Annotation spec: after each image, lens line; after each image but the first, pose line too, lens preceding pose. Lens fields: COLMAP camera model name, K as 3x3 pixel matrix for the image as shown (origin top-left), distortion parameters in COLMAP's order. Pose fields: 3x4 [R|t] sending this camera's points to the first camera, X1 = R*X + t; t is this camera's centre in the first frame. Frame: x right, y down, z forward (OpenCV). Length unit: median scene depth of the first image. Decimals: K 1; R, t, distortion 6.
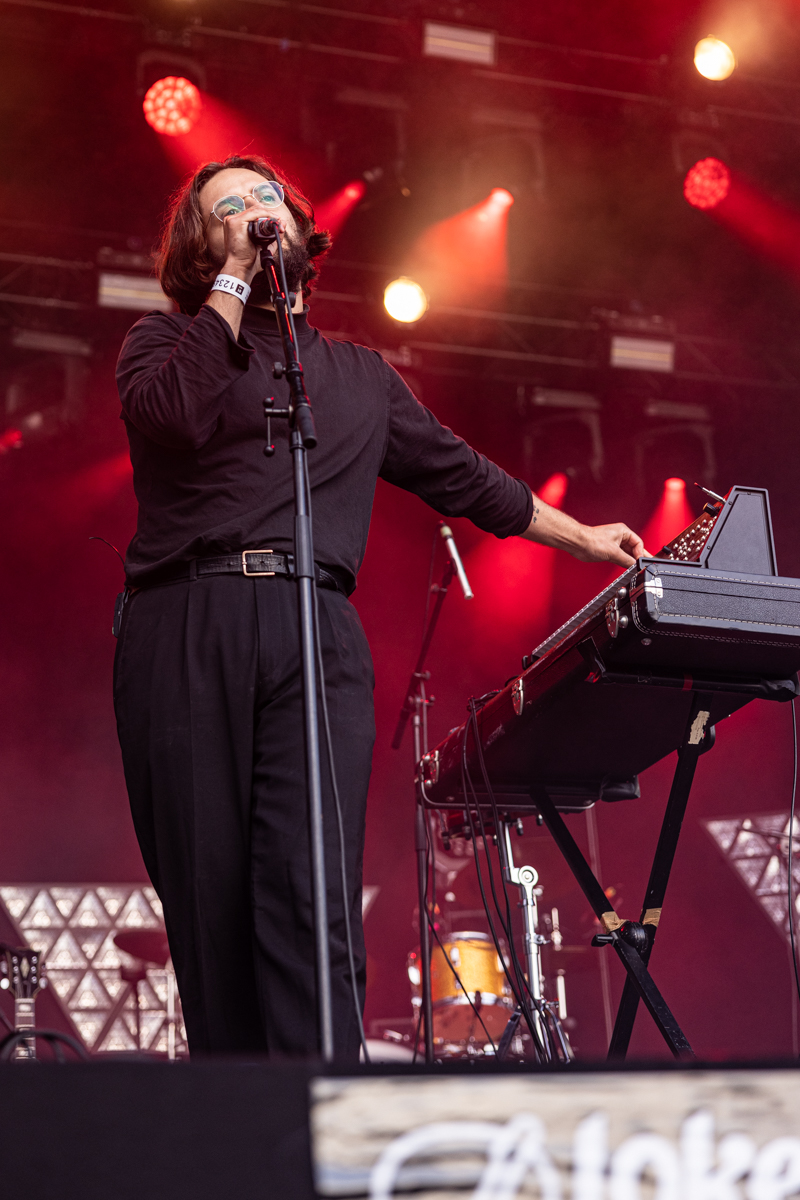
lens RADIAL K [[2043.0, 0, 400.0], [0, 2043.0, 600.0], [0, 0, 1]] dist [0.011180, 0.040860]
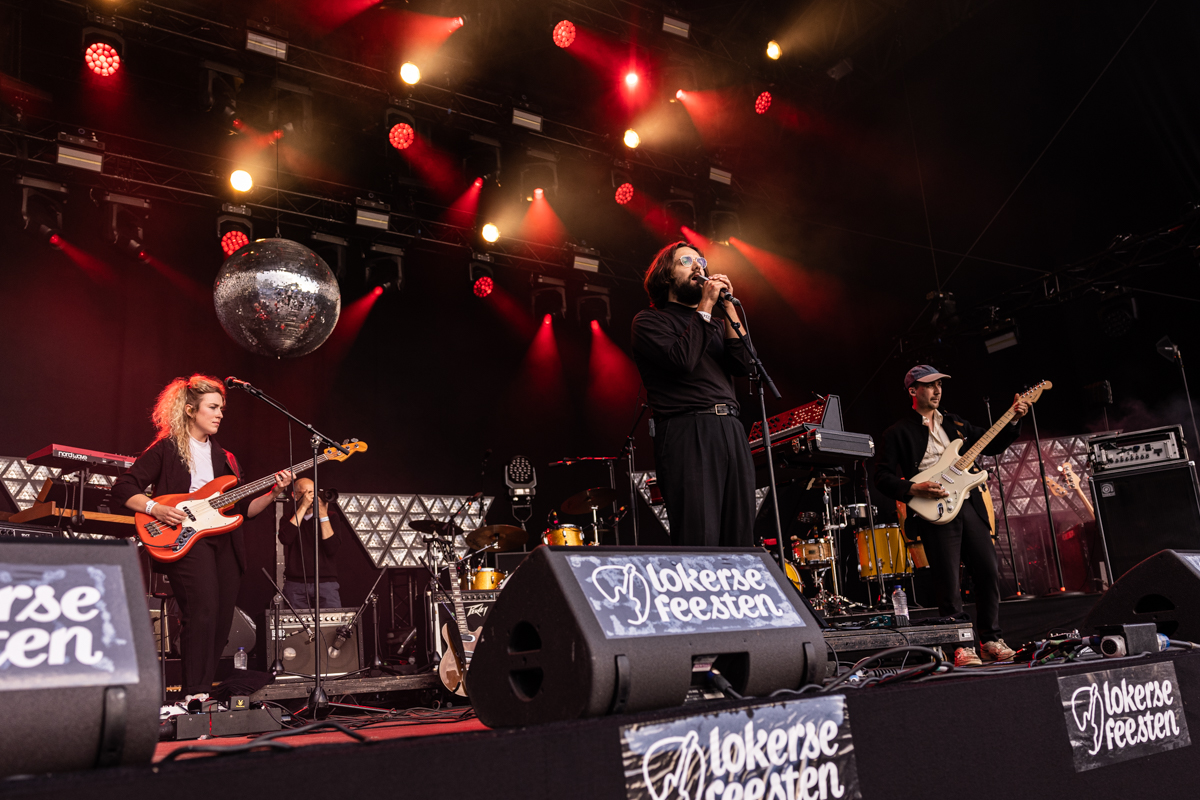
lens RADIAL K [[913.8, 0, 598.2], [0, 913.8, 467.1], [0, 0, 1]] dist [-0.005001, 0.000113]
pose [[0.968561, 0.030188, 0.246938, -0.163334], [-0.063456, 0.989756, 0.127894, -0.037012], [-0.240547, -0.139543, 0.960554, -0.035941]]
